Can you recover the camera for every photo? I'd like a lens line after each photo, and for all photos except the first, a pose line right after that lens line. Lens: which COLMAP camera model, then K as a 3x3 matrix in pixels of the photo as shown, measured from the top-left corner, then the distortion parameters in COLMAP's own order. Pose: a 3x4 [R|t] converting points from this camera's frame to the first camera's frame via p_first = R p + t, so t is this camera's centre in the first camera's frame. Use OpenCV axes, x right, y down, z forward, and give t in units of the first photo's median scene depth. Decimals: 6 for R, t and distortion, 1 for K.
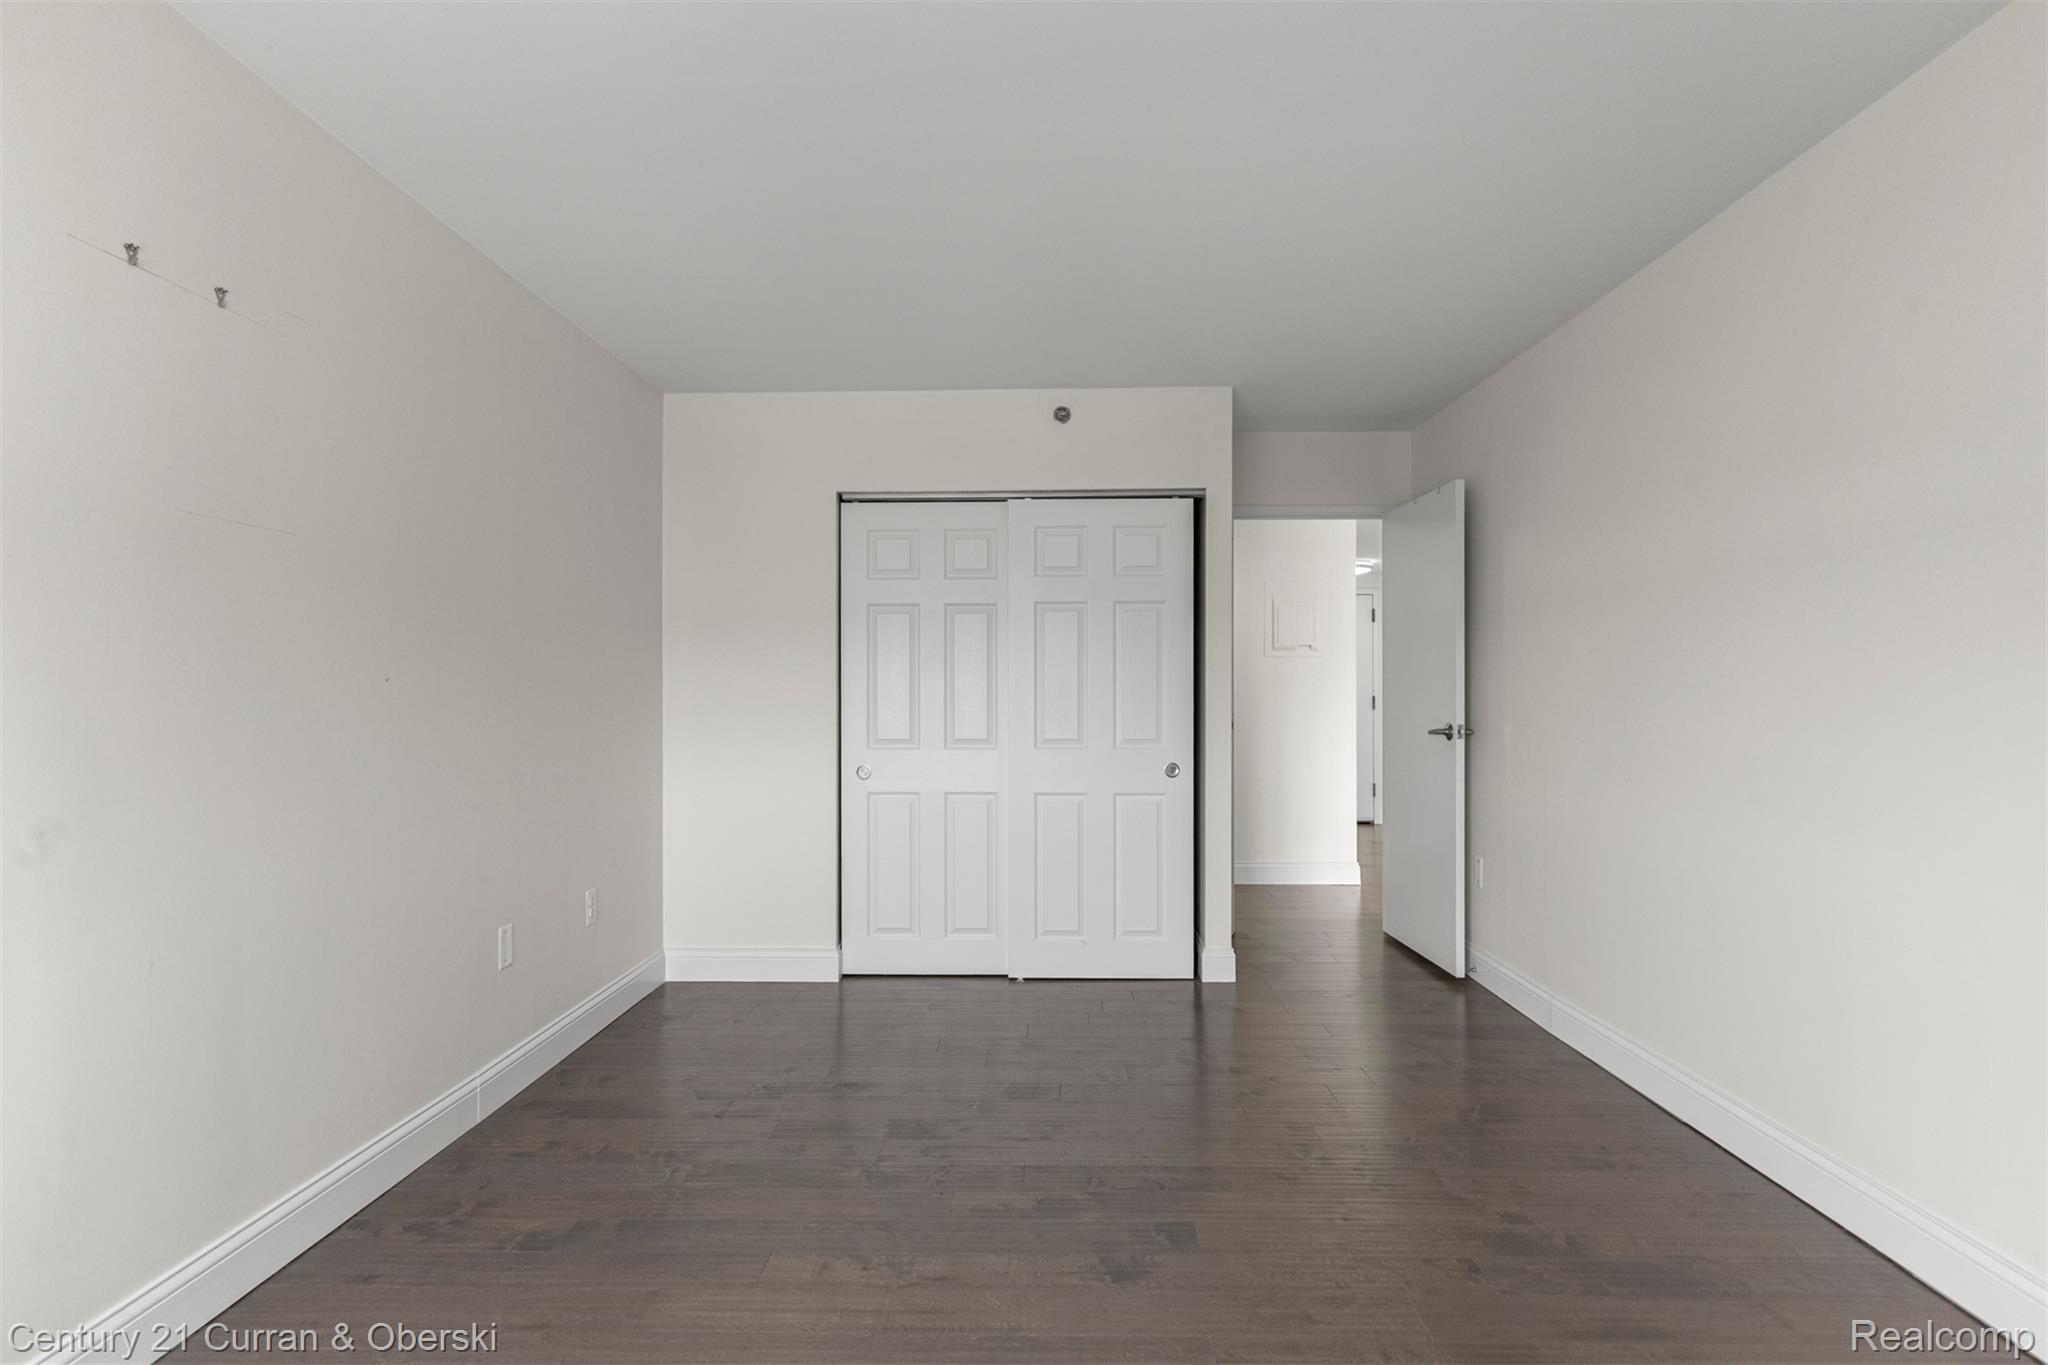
lens RADIAL K [[928.3, 0, 1021.3], [0, 928.3, 689.2], [0, 0, 1]] dist [0.001127, 0.000114]
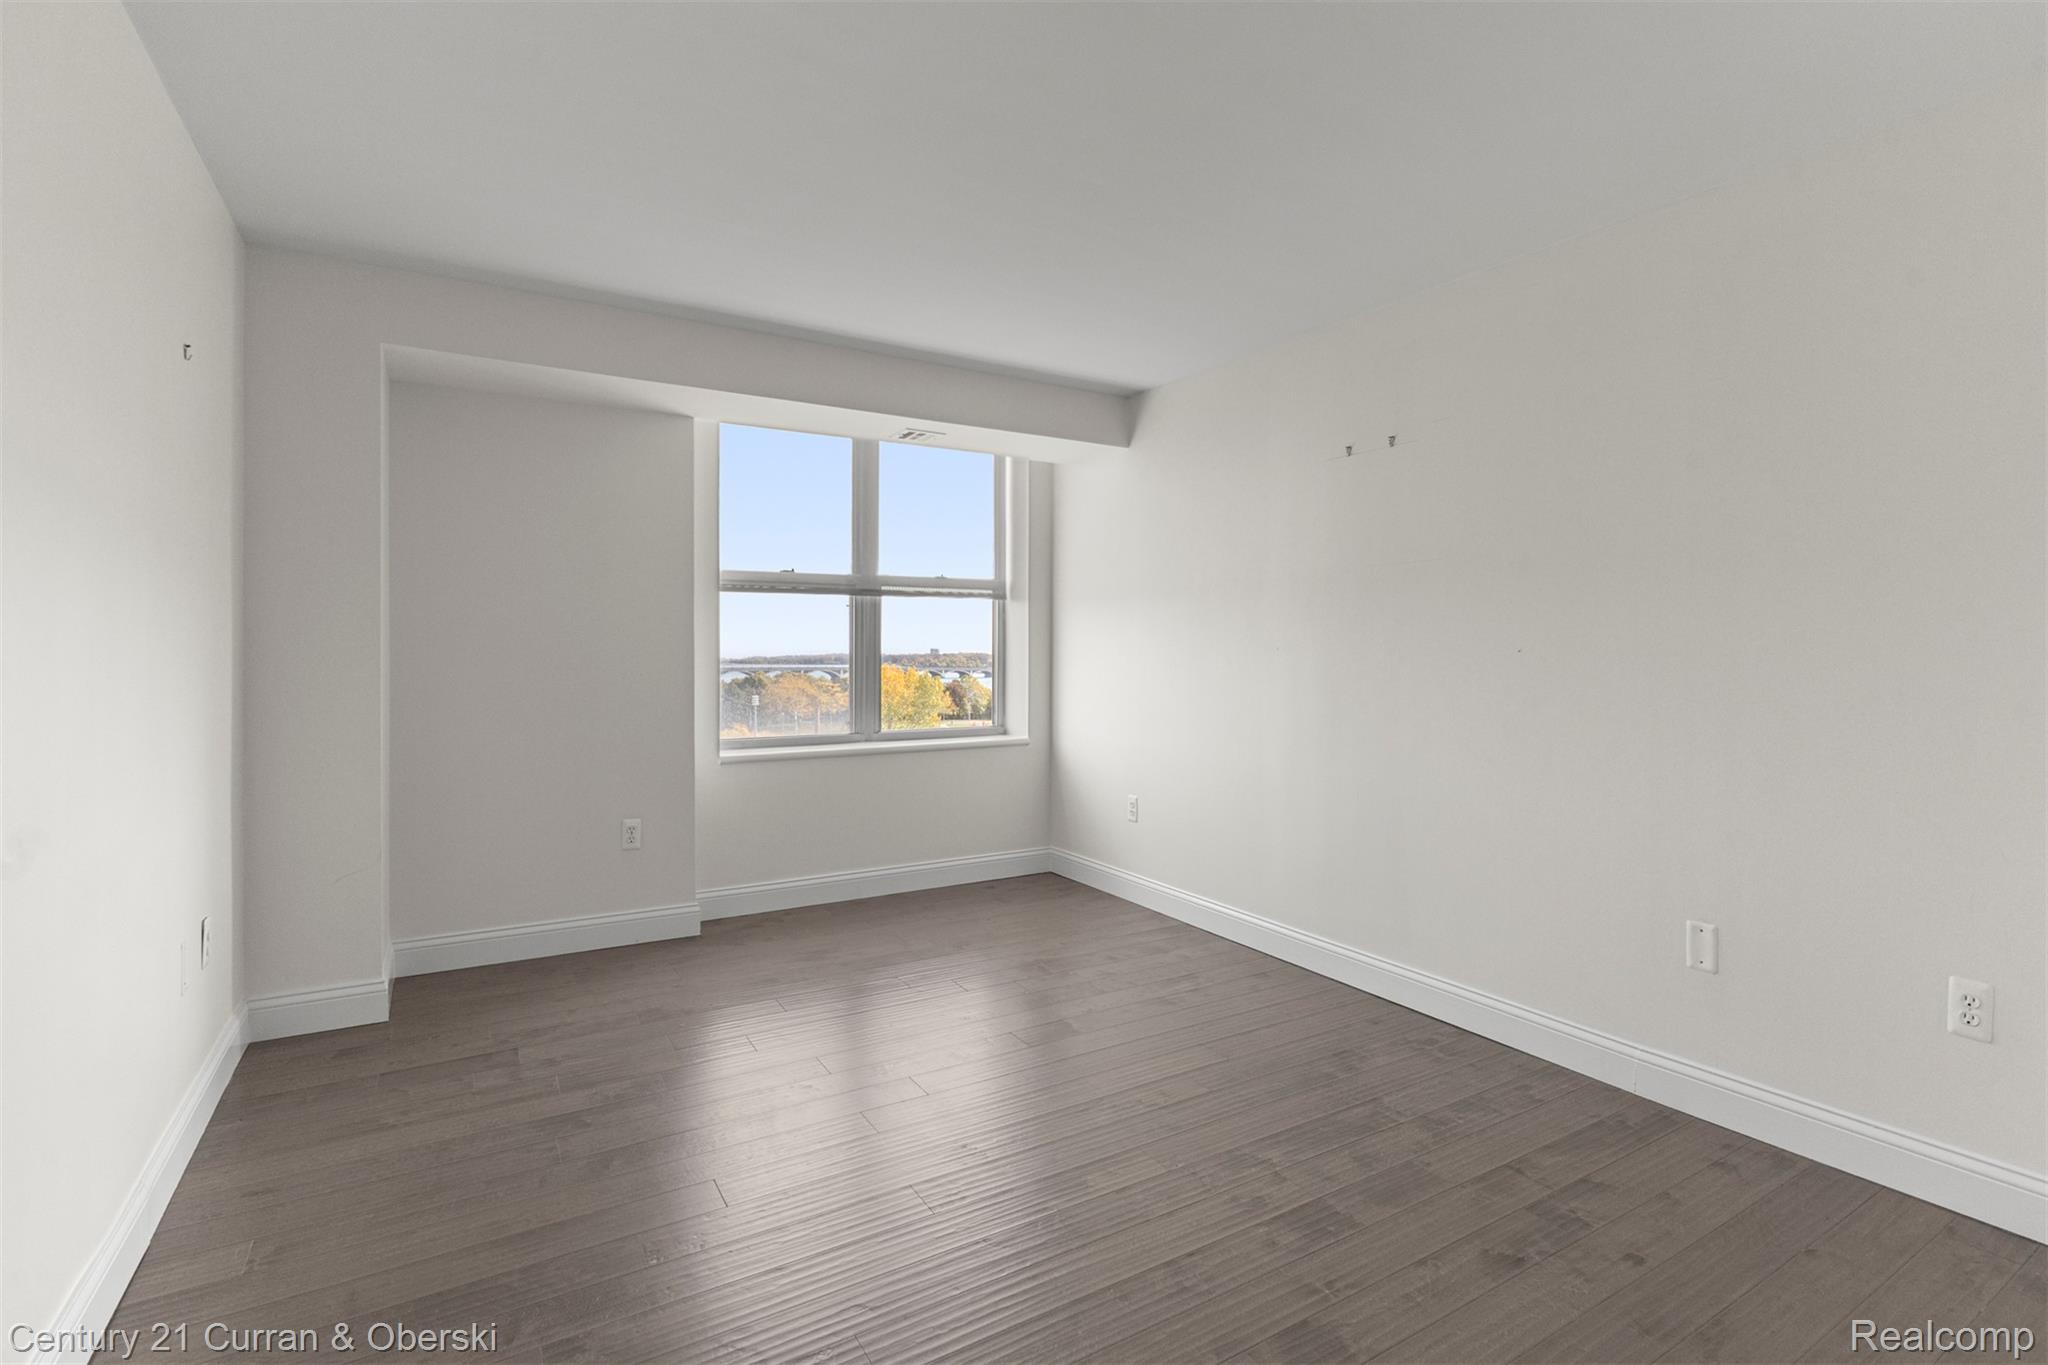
lens RADIAL K [[928.3, 0, 1021.3], [0, 928.3, 689.2], [0, 0, 1]] dist [0.001127, 0.000114]
pose [[-0.845364, 0.021301, -0.533766, 0.477381], [0.009300, 0.999640, 0.025163, 0.003044], [0.534110, 0.016308, -0.845258, 1.441700]]
